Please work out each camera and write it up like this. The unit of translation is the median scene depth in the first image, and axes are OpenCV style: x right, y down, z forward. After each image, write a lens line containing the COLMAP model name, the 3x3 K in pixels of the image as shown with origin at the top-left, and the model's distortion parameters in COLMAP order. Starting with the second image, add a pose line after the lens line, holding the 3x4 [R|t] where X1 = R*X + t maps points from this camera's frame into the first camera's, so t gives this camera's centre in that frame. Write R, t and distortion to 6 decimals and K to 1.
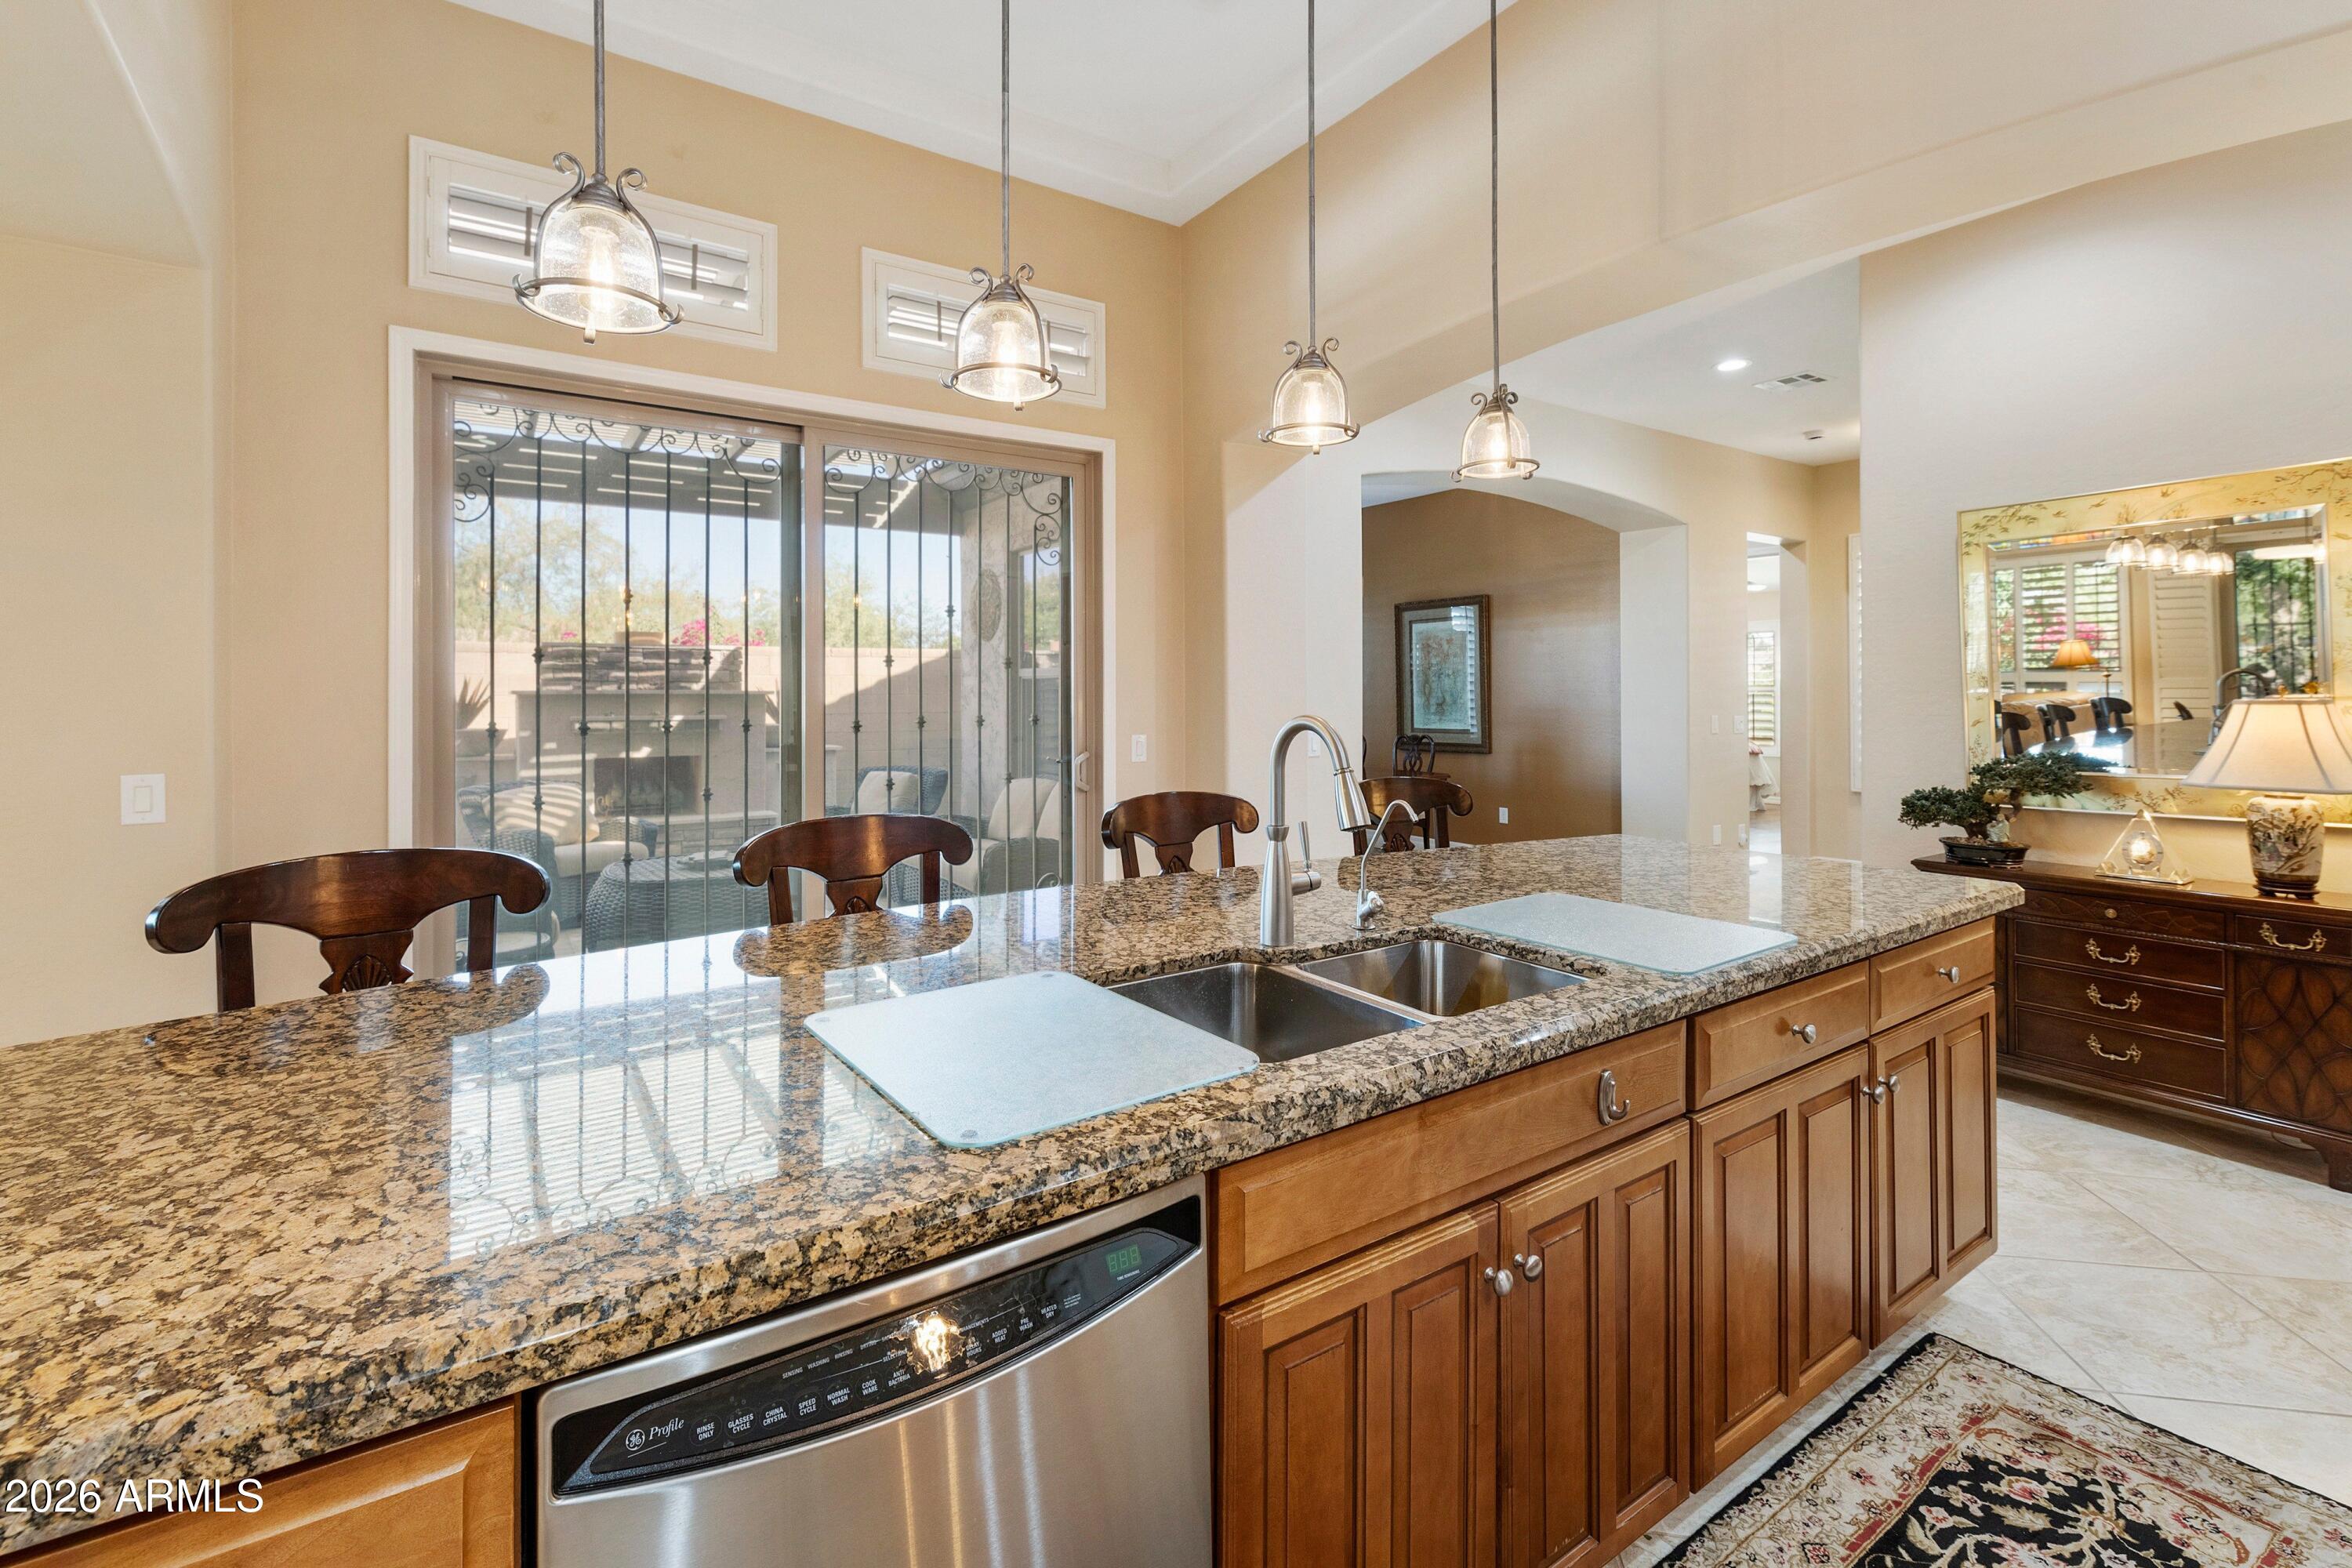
lens RADIAL K [[1027.8, 0, 1154.5], [0, 1027.8, 693.3], [0, 0, 1]] dist [0.002303, -0.001865]
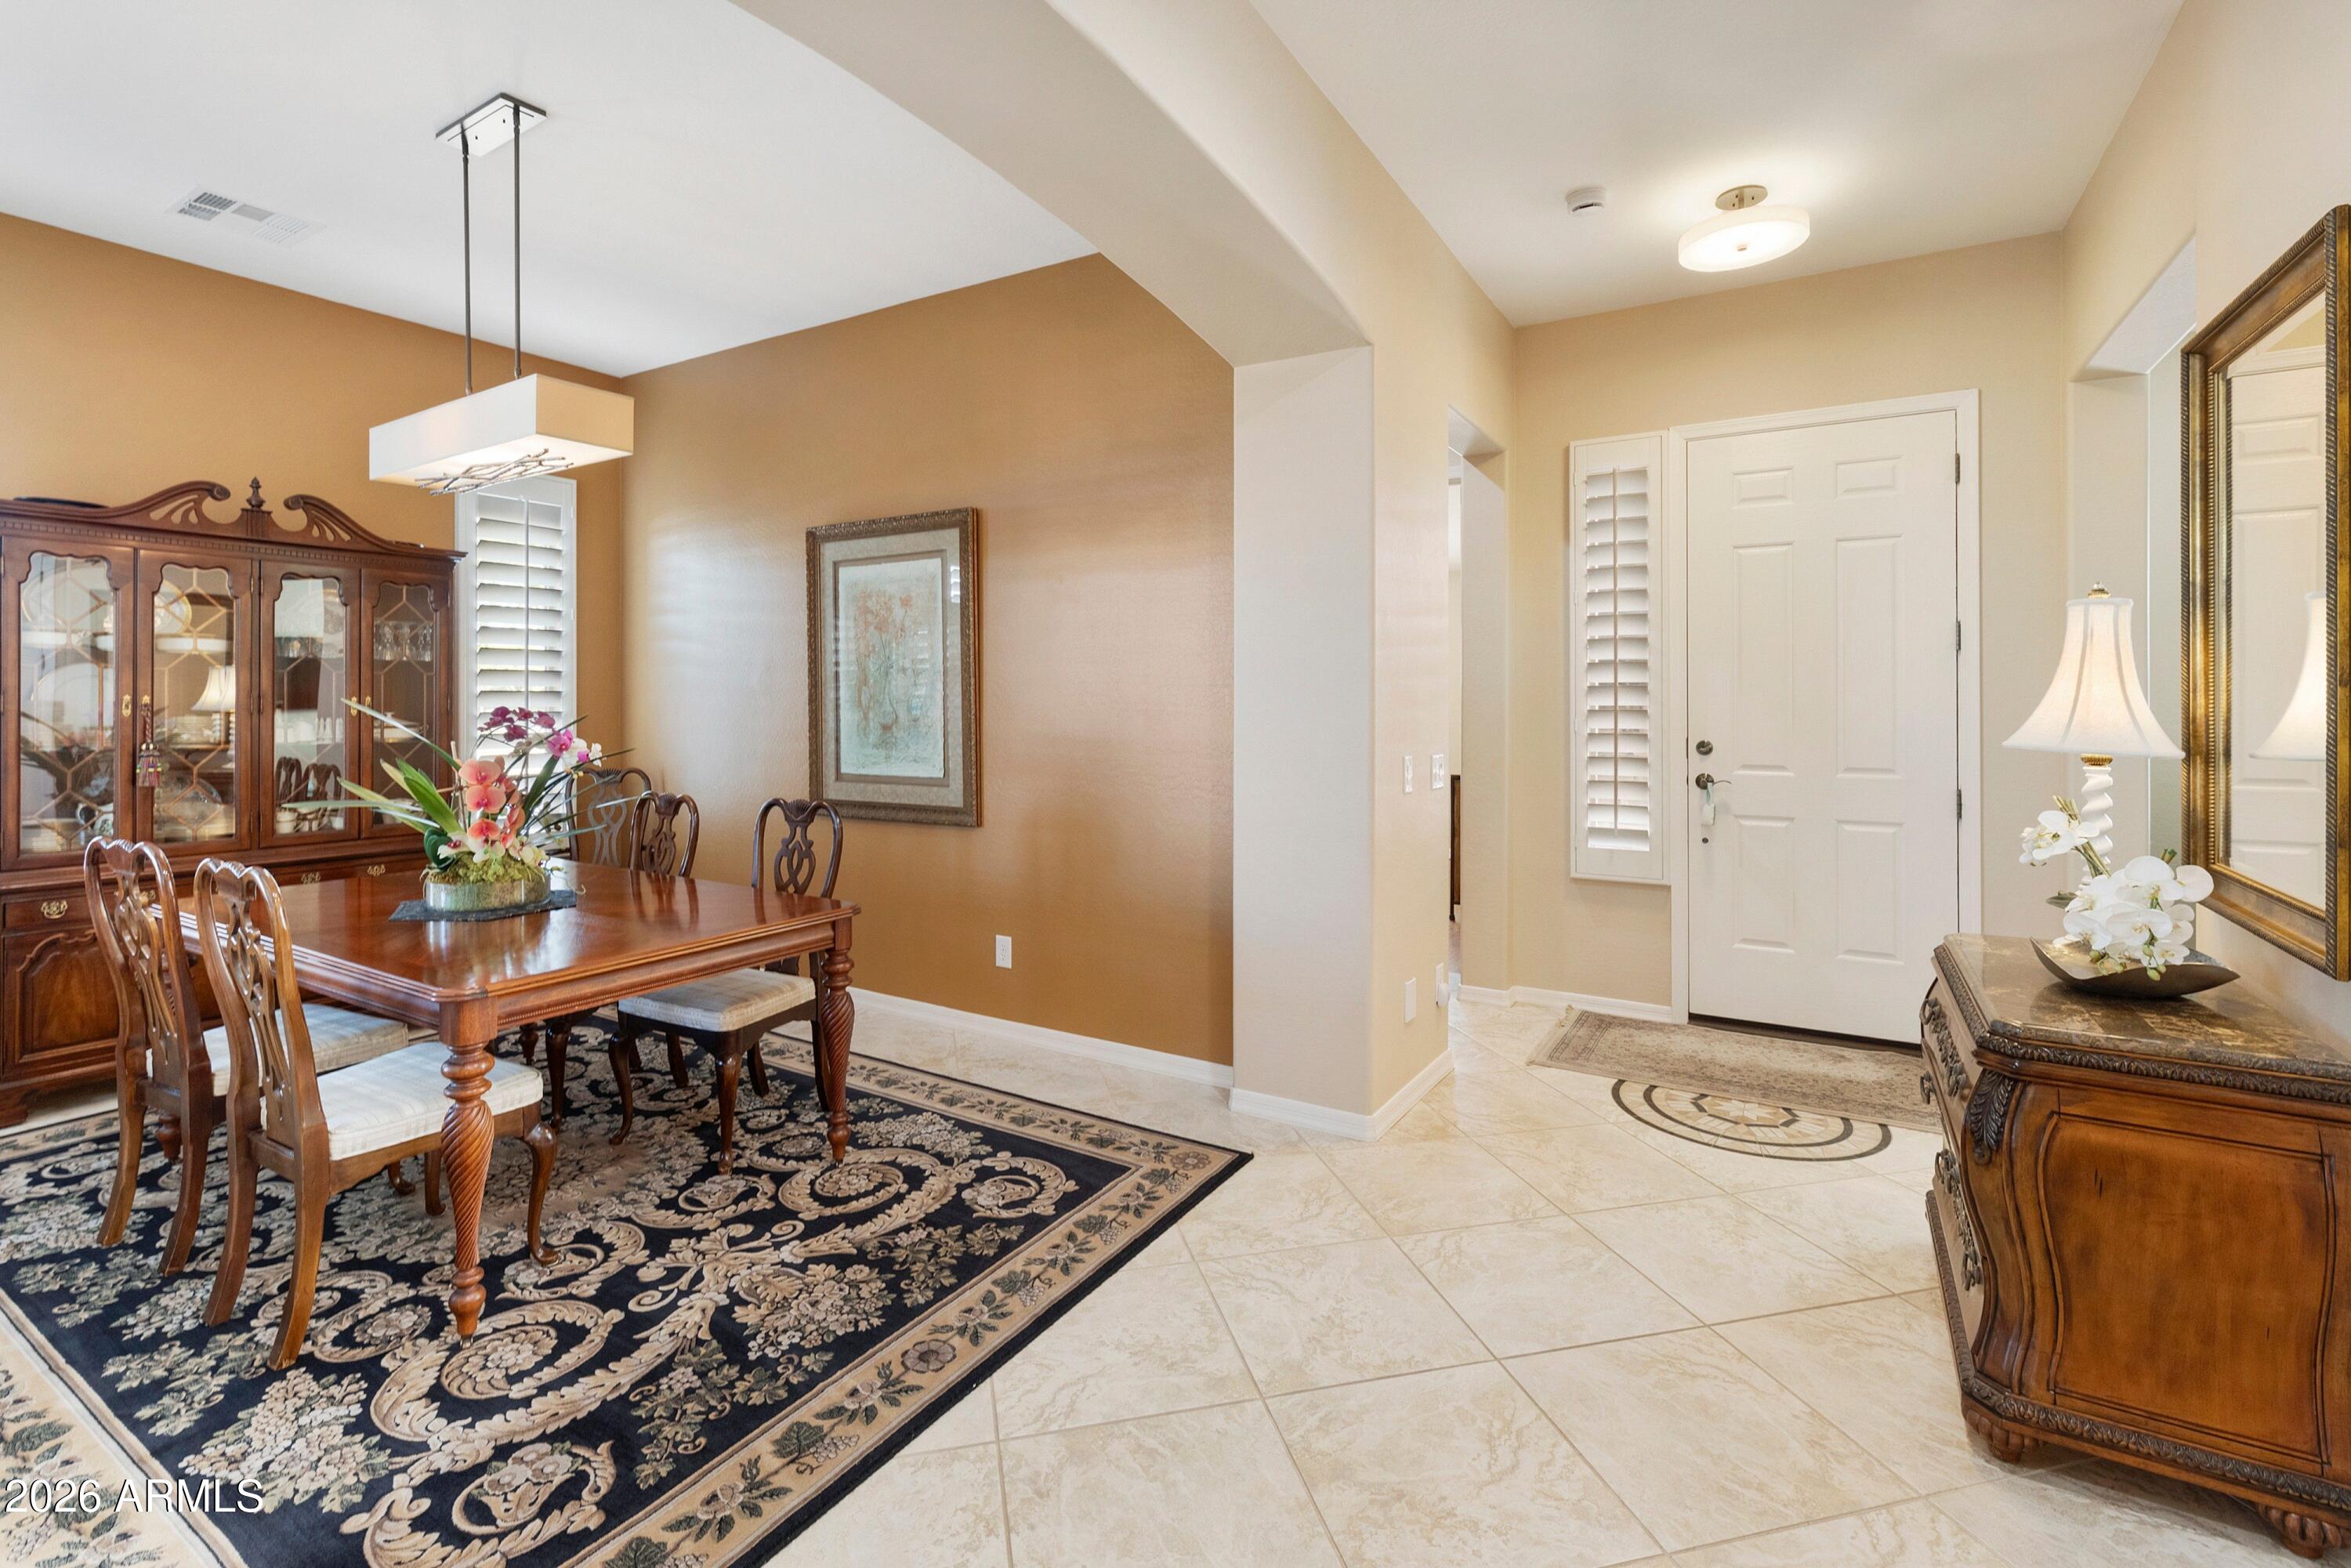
lens RADIAL K [[1027.3, 0, 1182.2], [0, 1027.3, 688.9], [0, 0, 1]] dist [0.002303, -0.001865]
pose [[0.898254, 0.010582, 0.439350, 0.354724], [-0.006569, 0.999922, -0.010653, -0.006895], [-0.439429, 0.006683, 0.898253, 0.924167]]
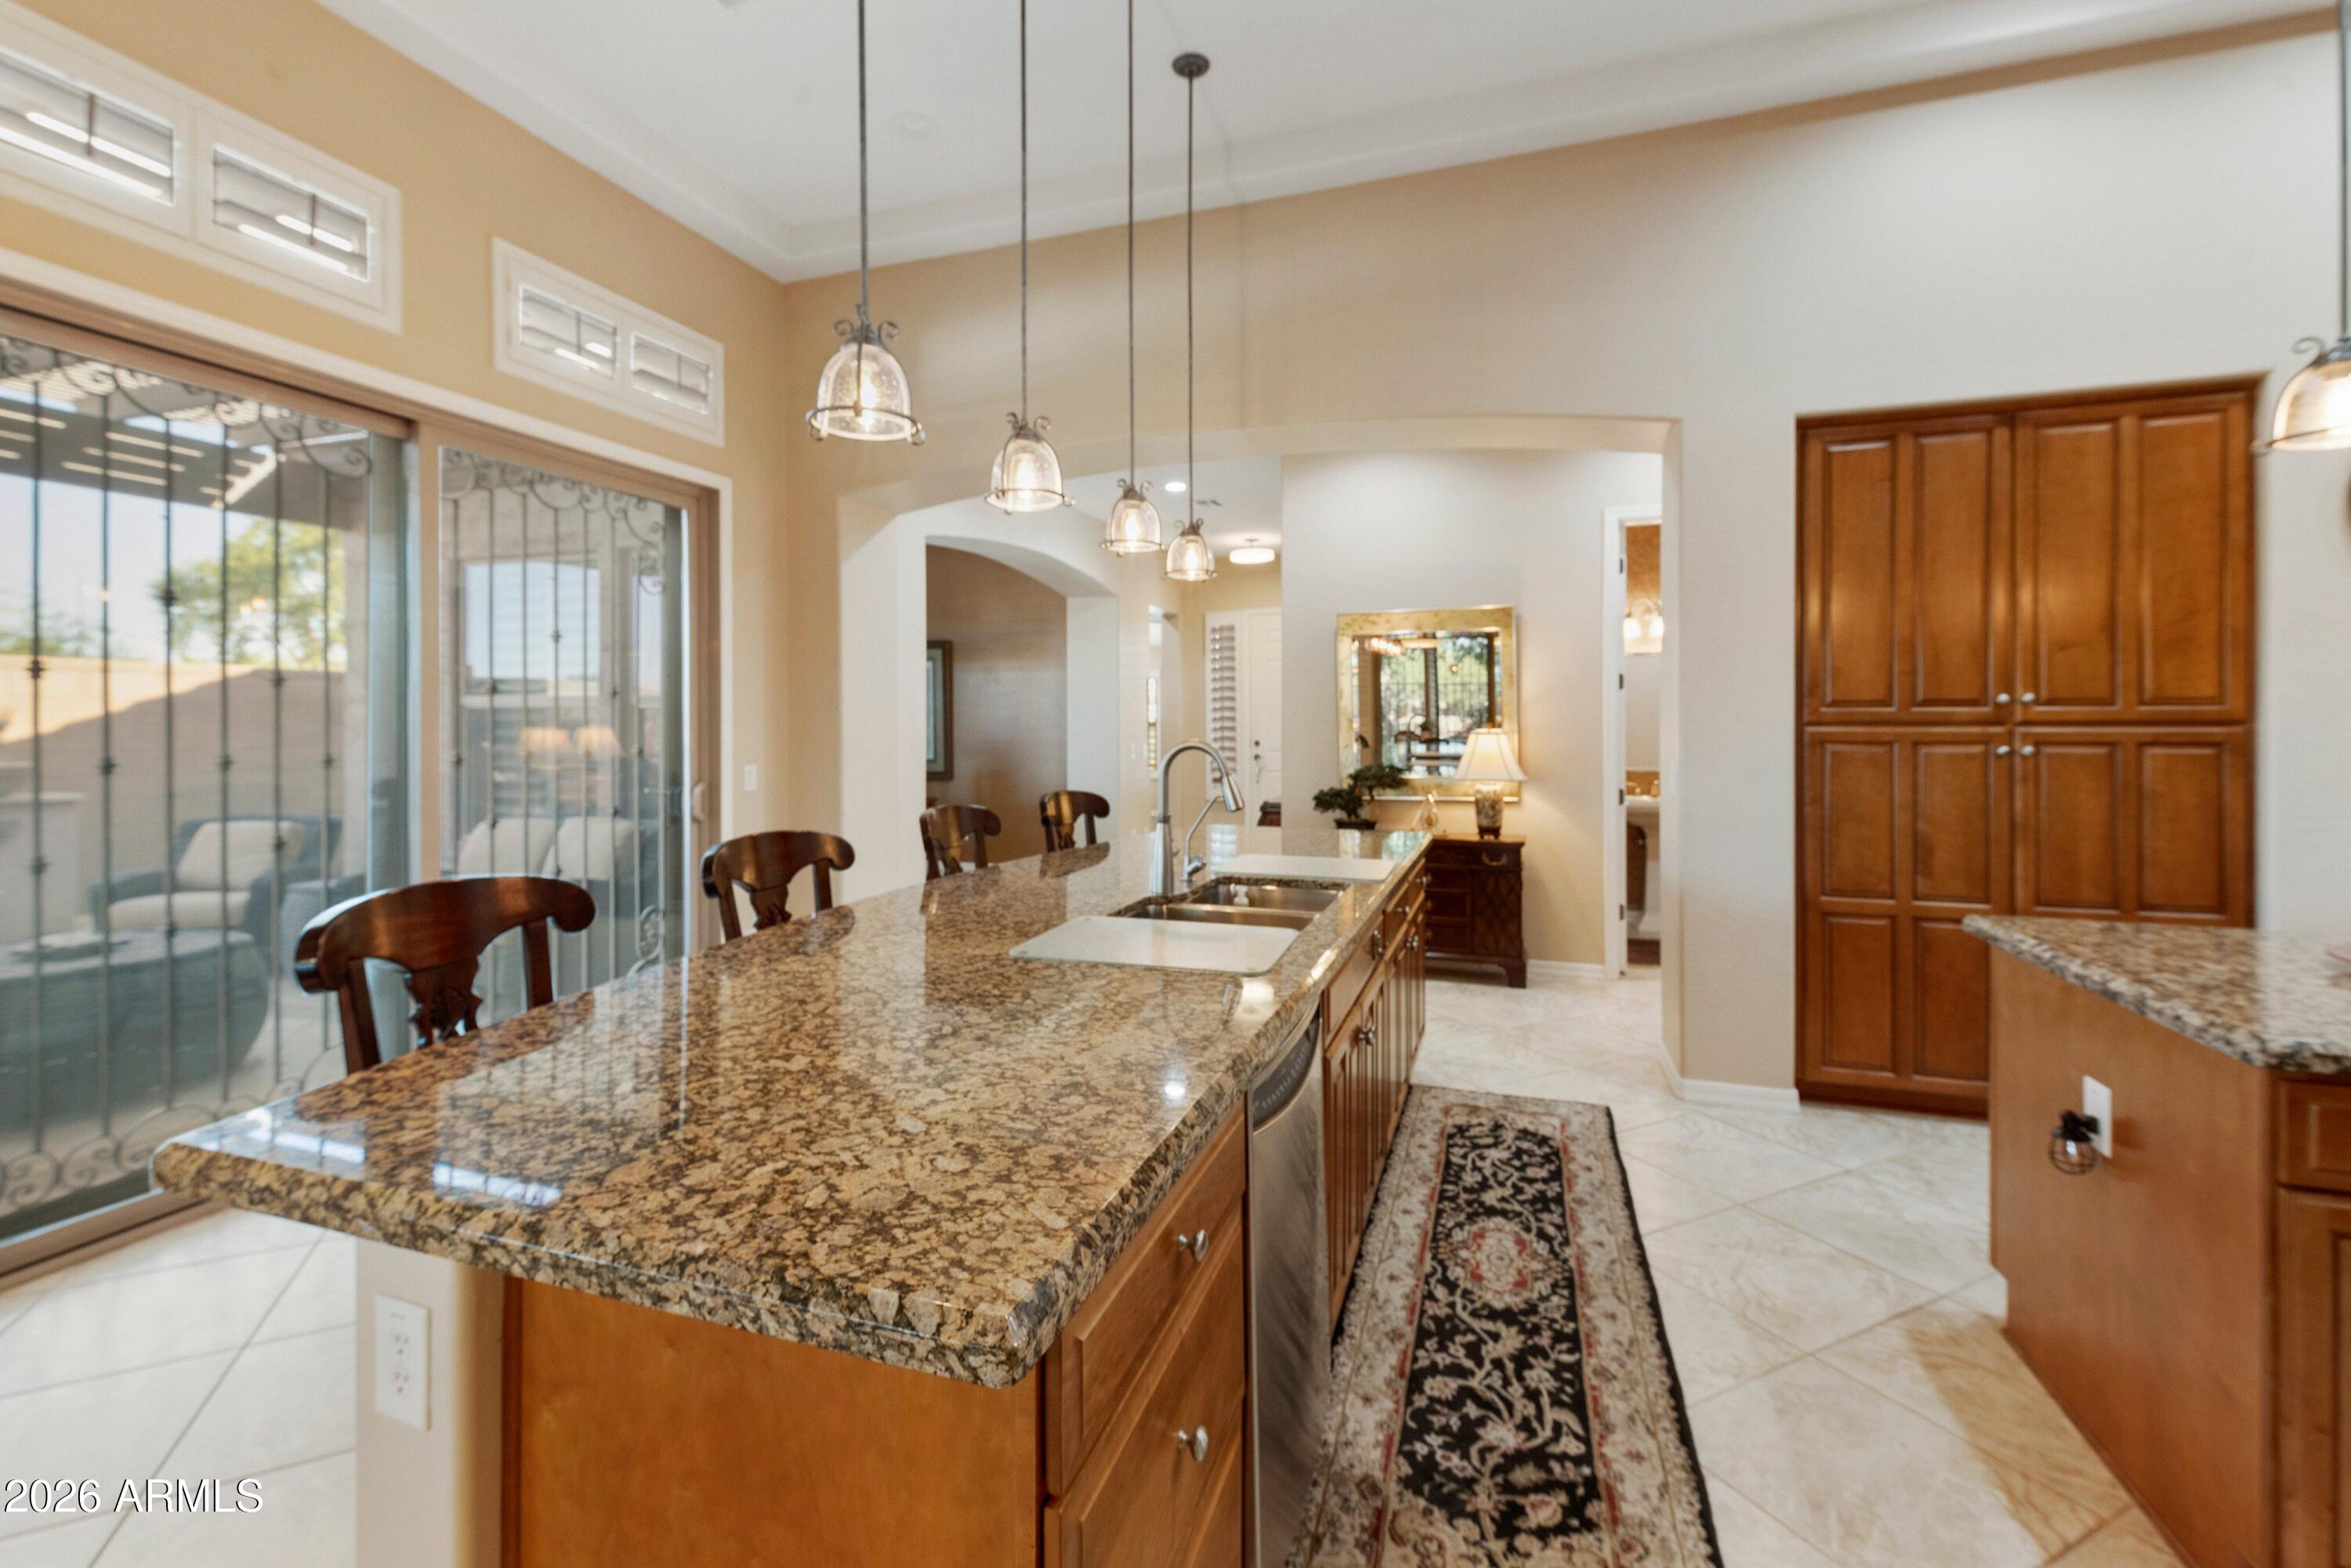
lens RADIAL K [[1027.3, 0, 1149.8], [0, 1027.3, 733.9], [0, 0, 1]] dist [0.002303, -0.001865]
pose [[0.801778, -0.000203, 0.597622, -0.317992], [-0.003668, 0.999979, 0.005261, 0.001574], [-0.597611, -0.006411, 0.801761, -0.075823]]
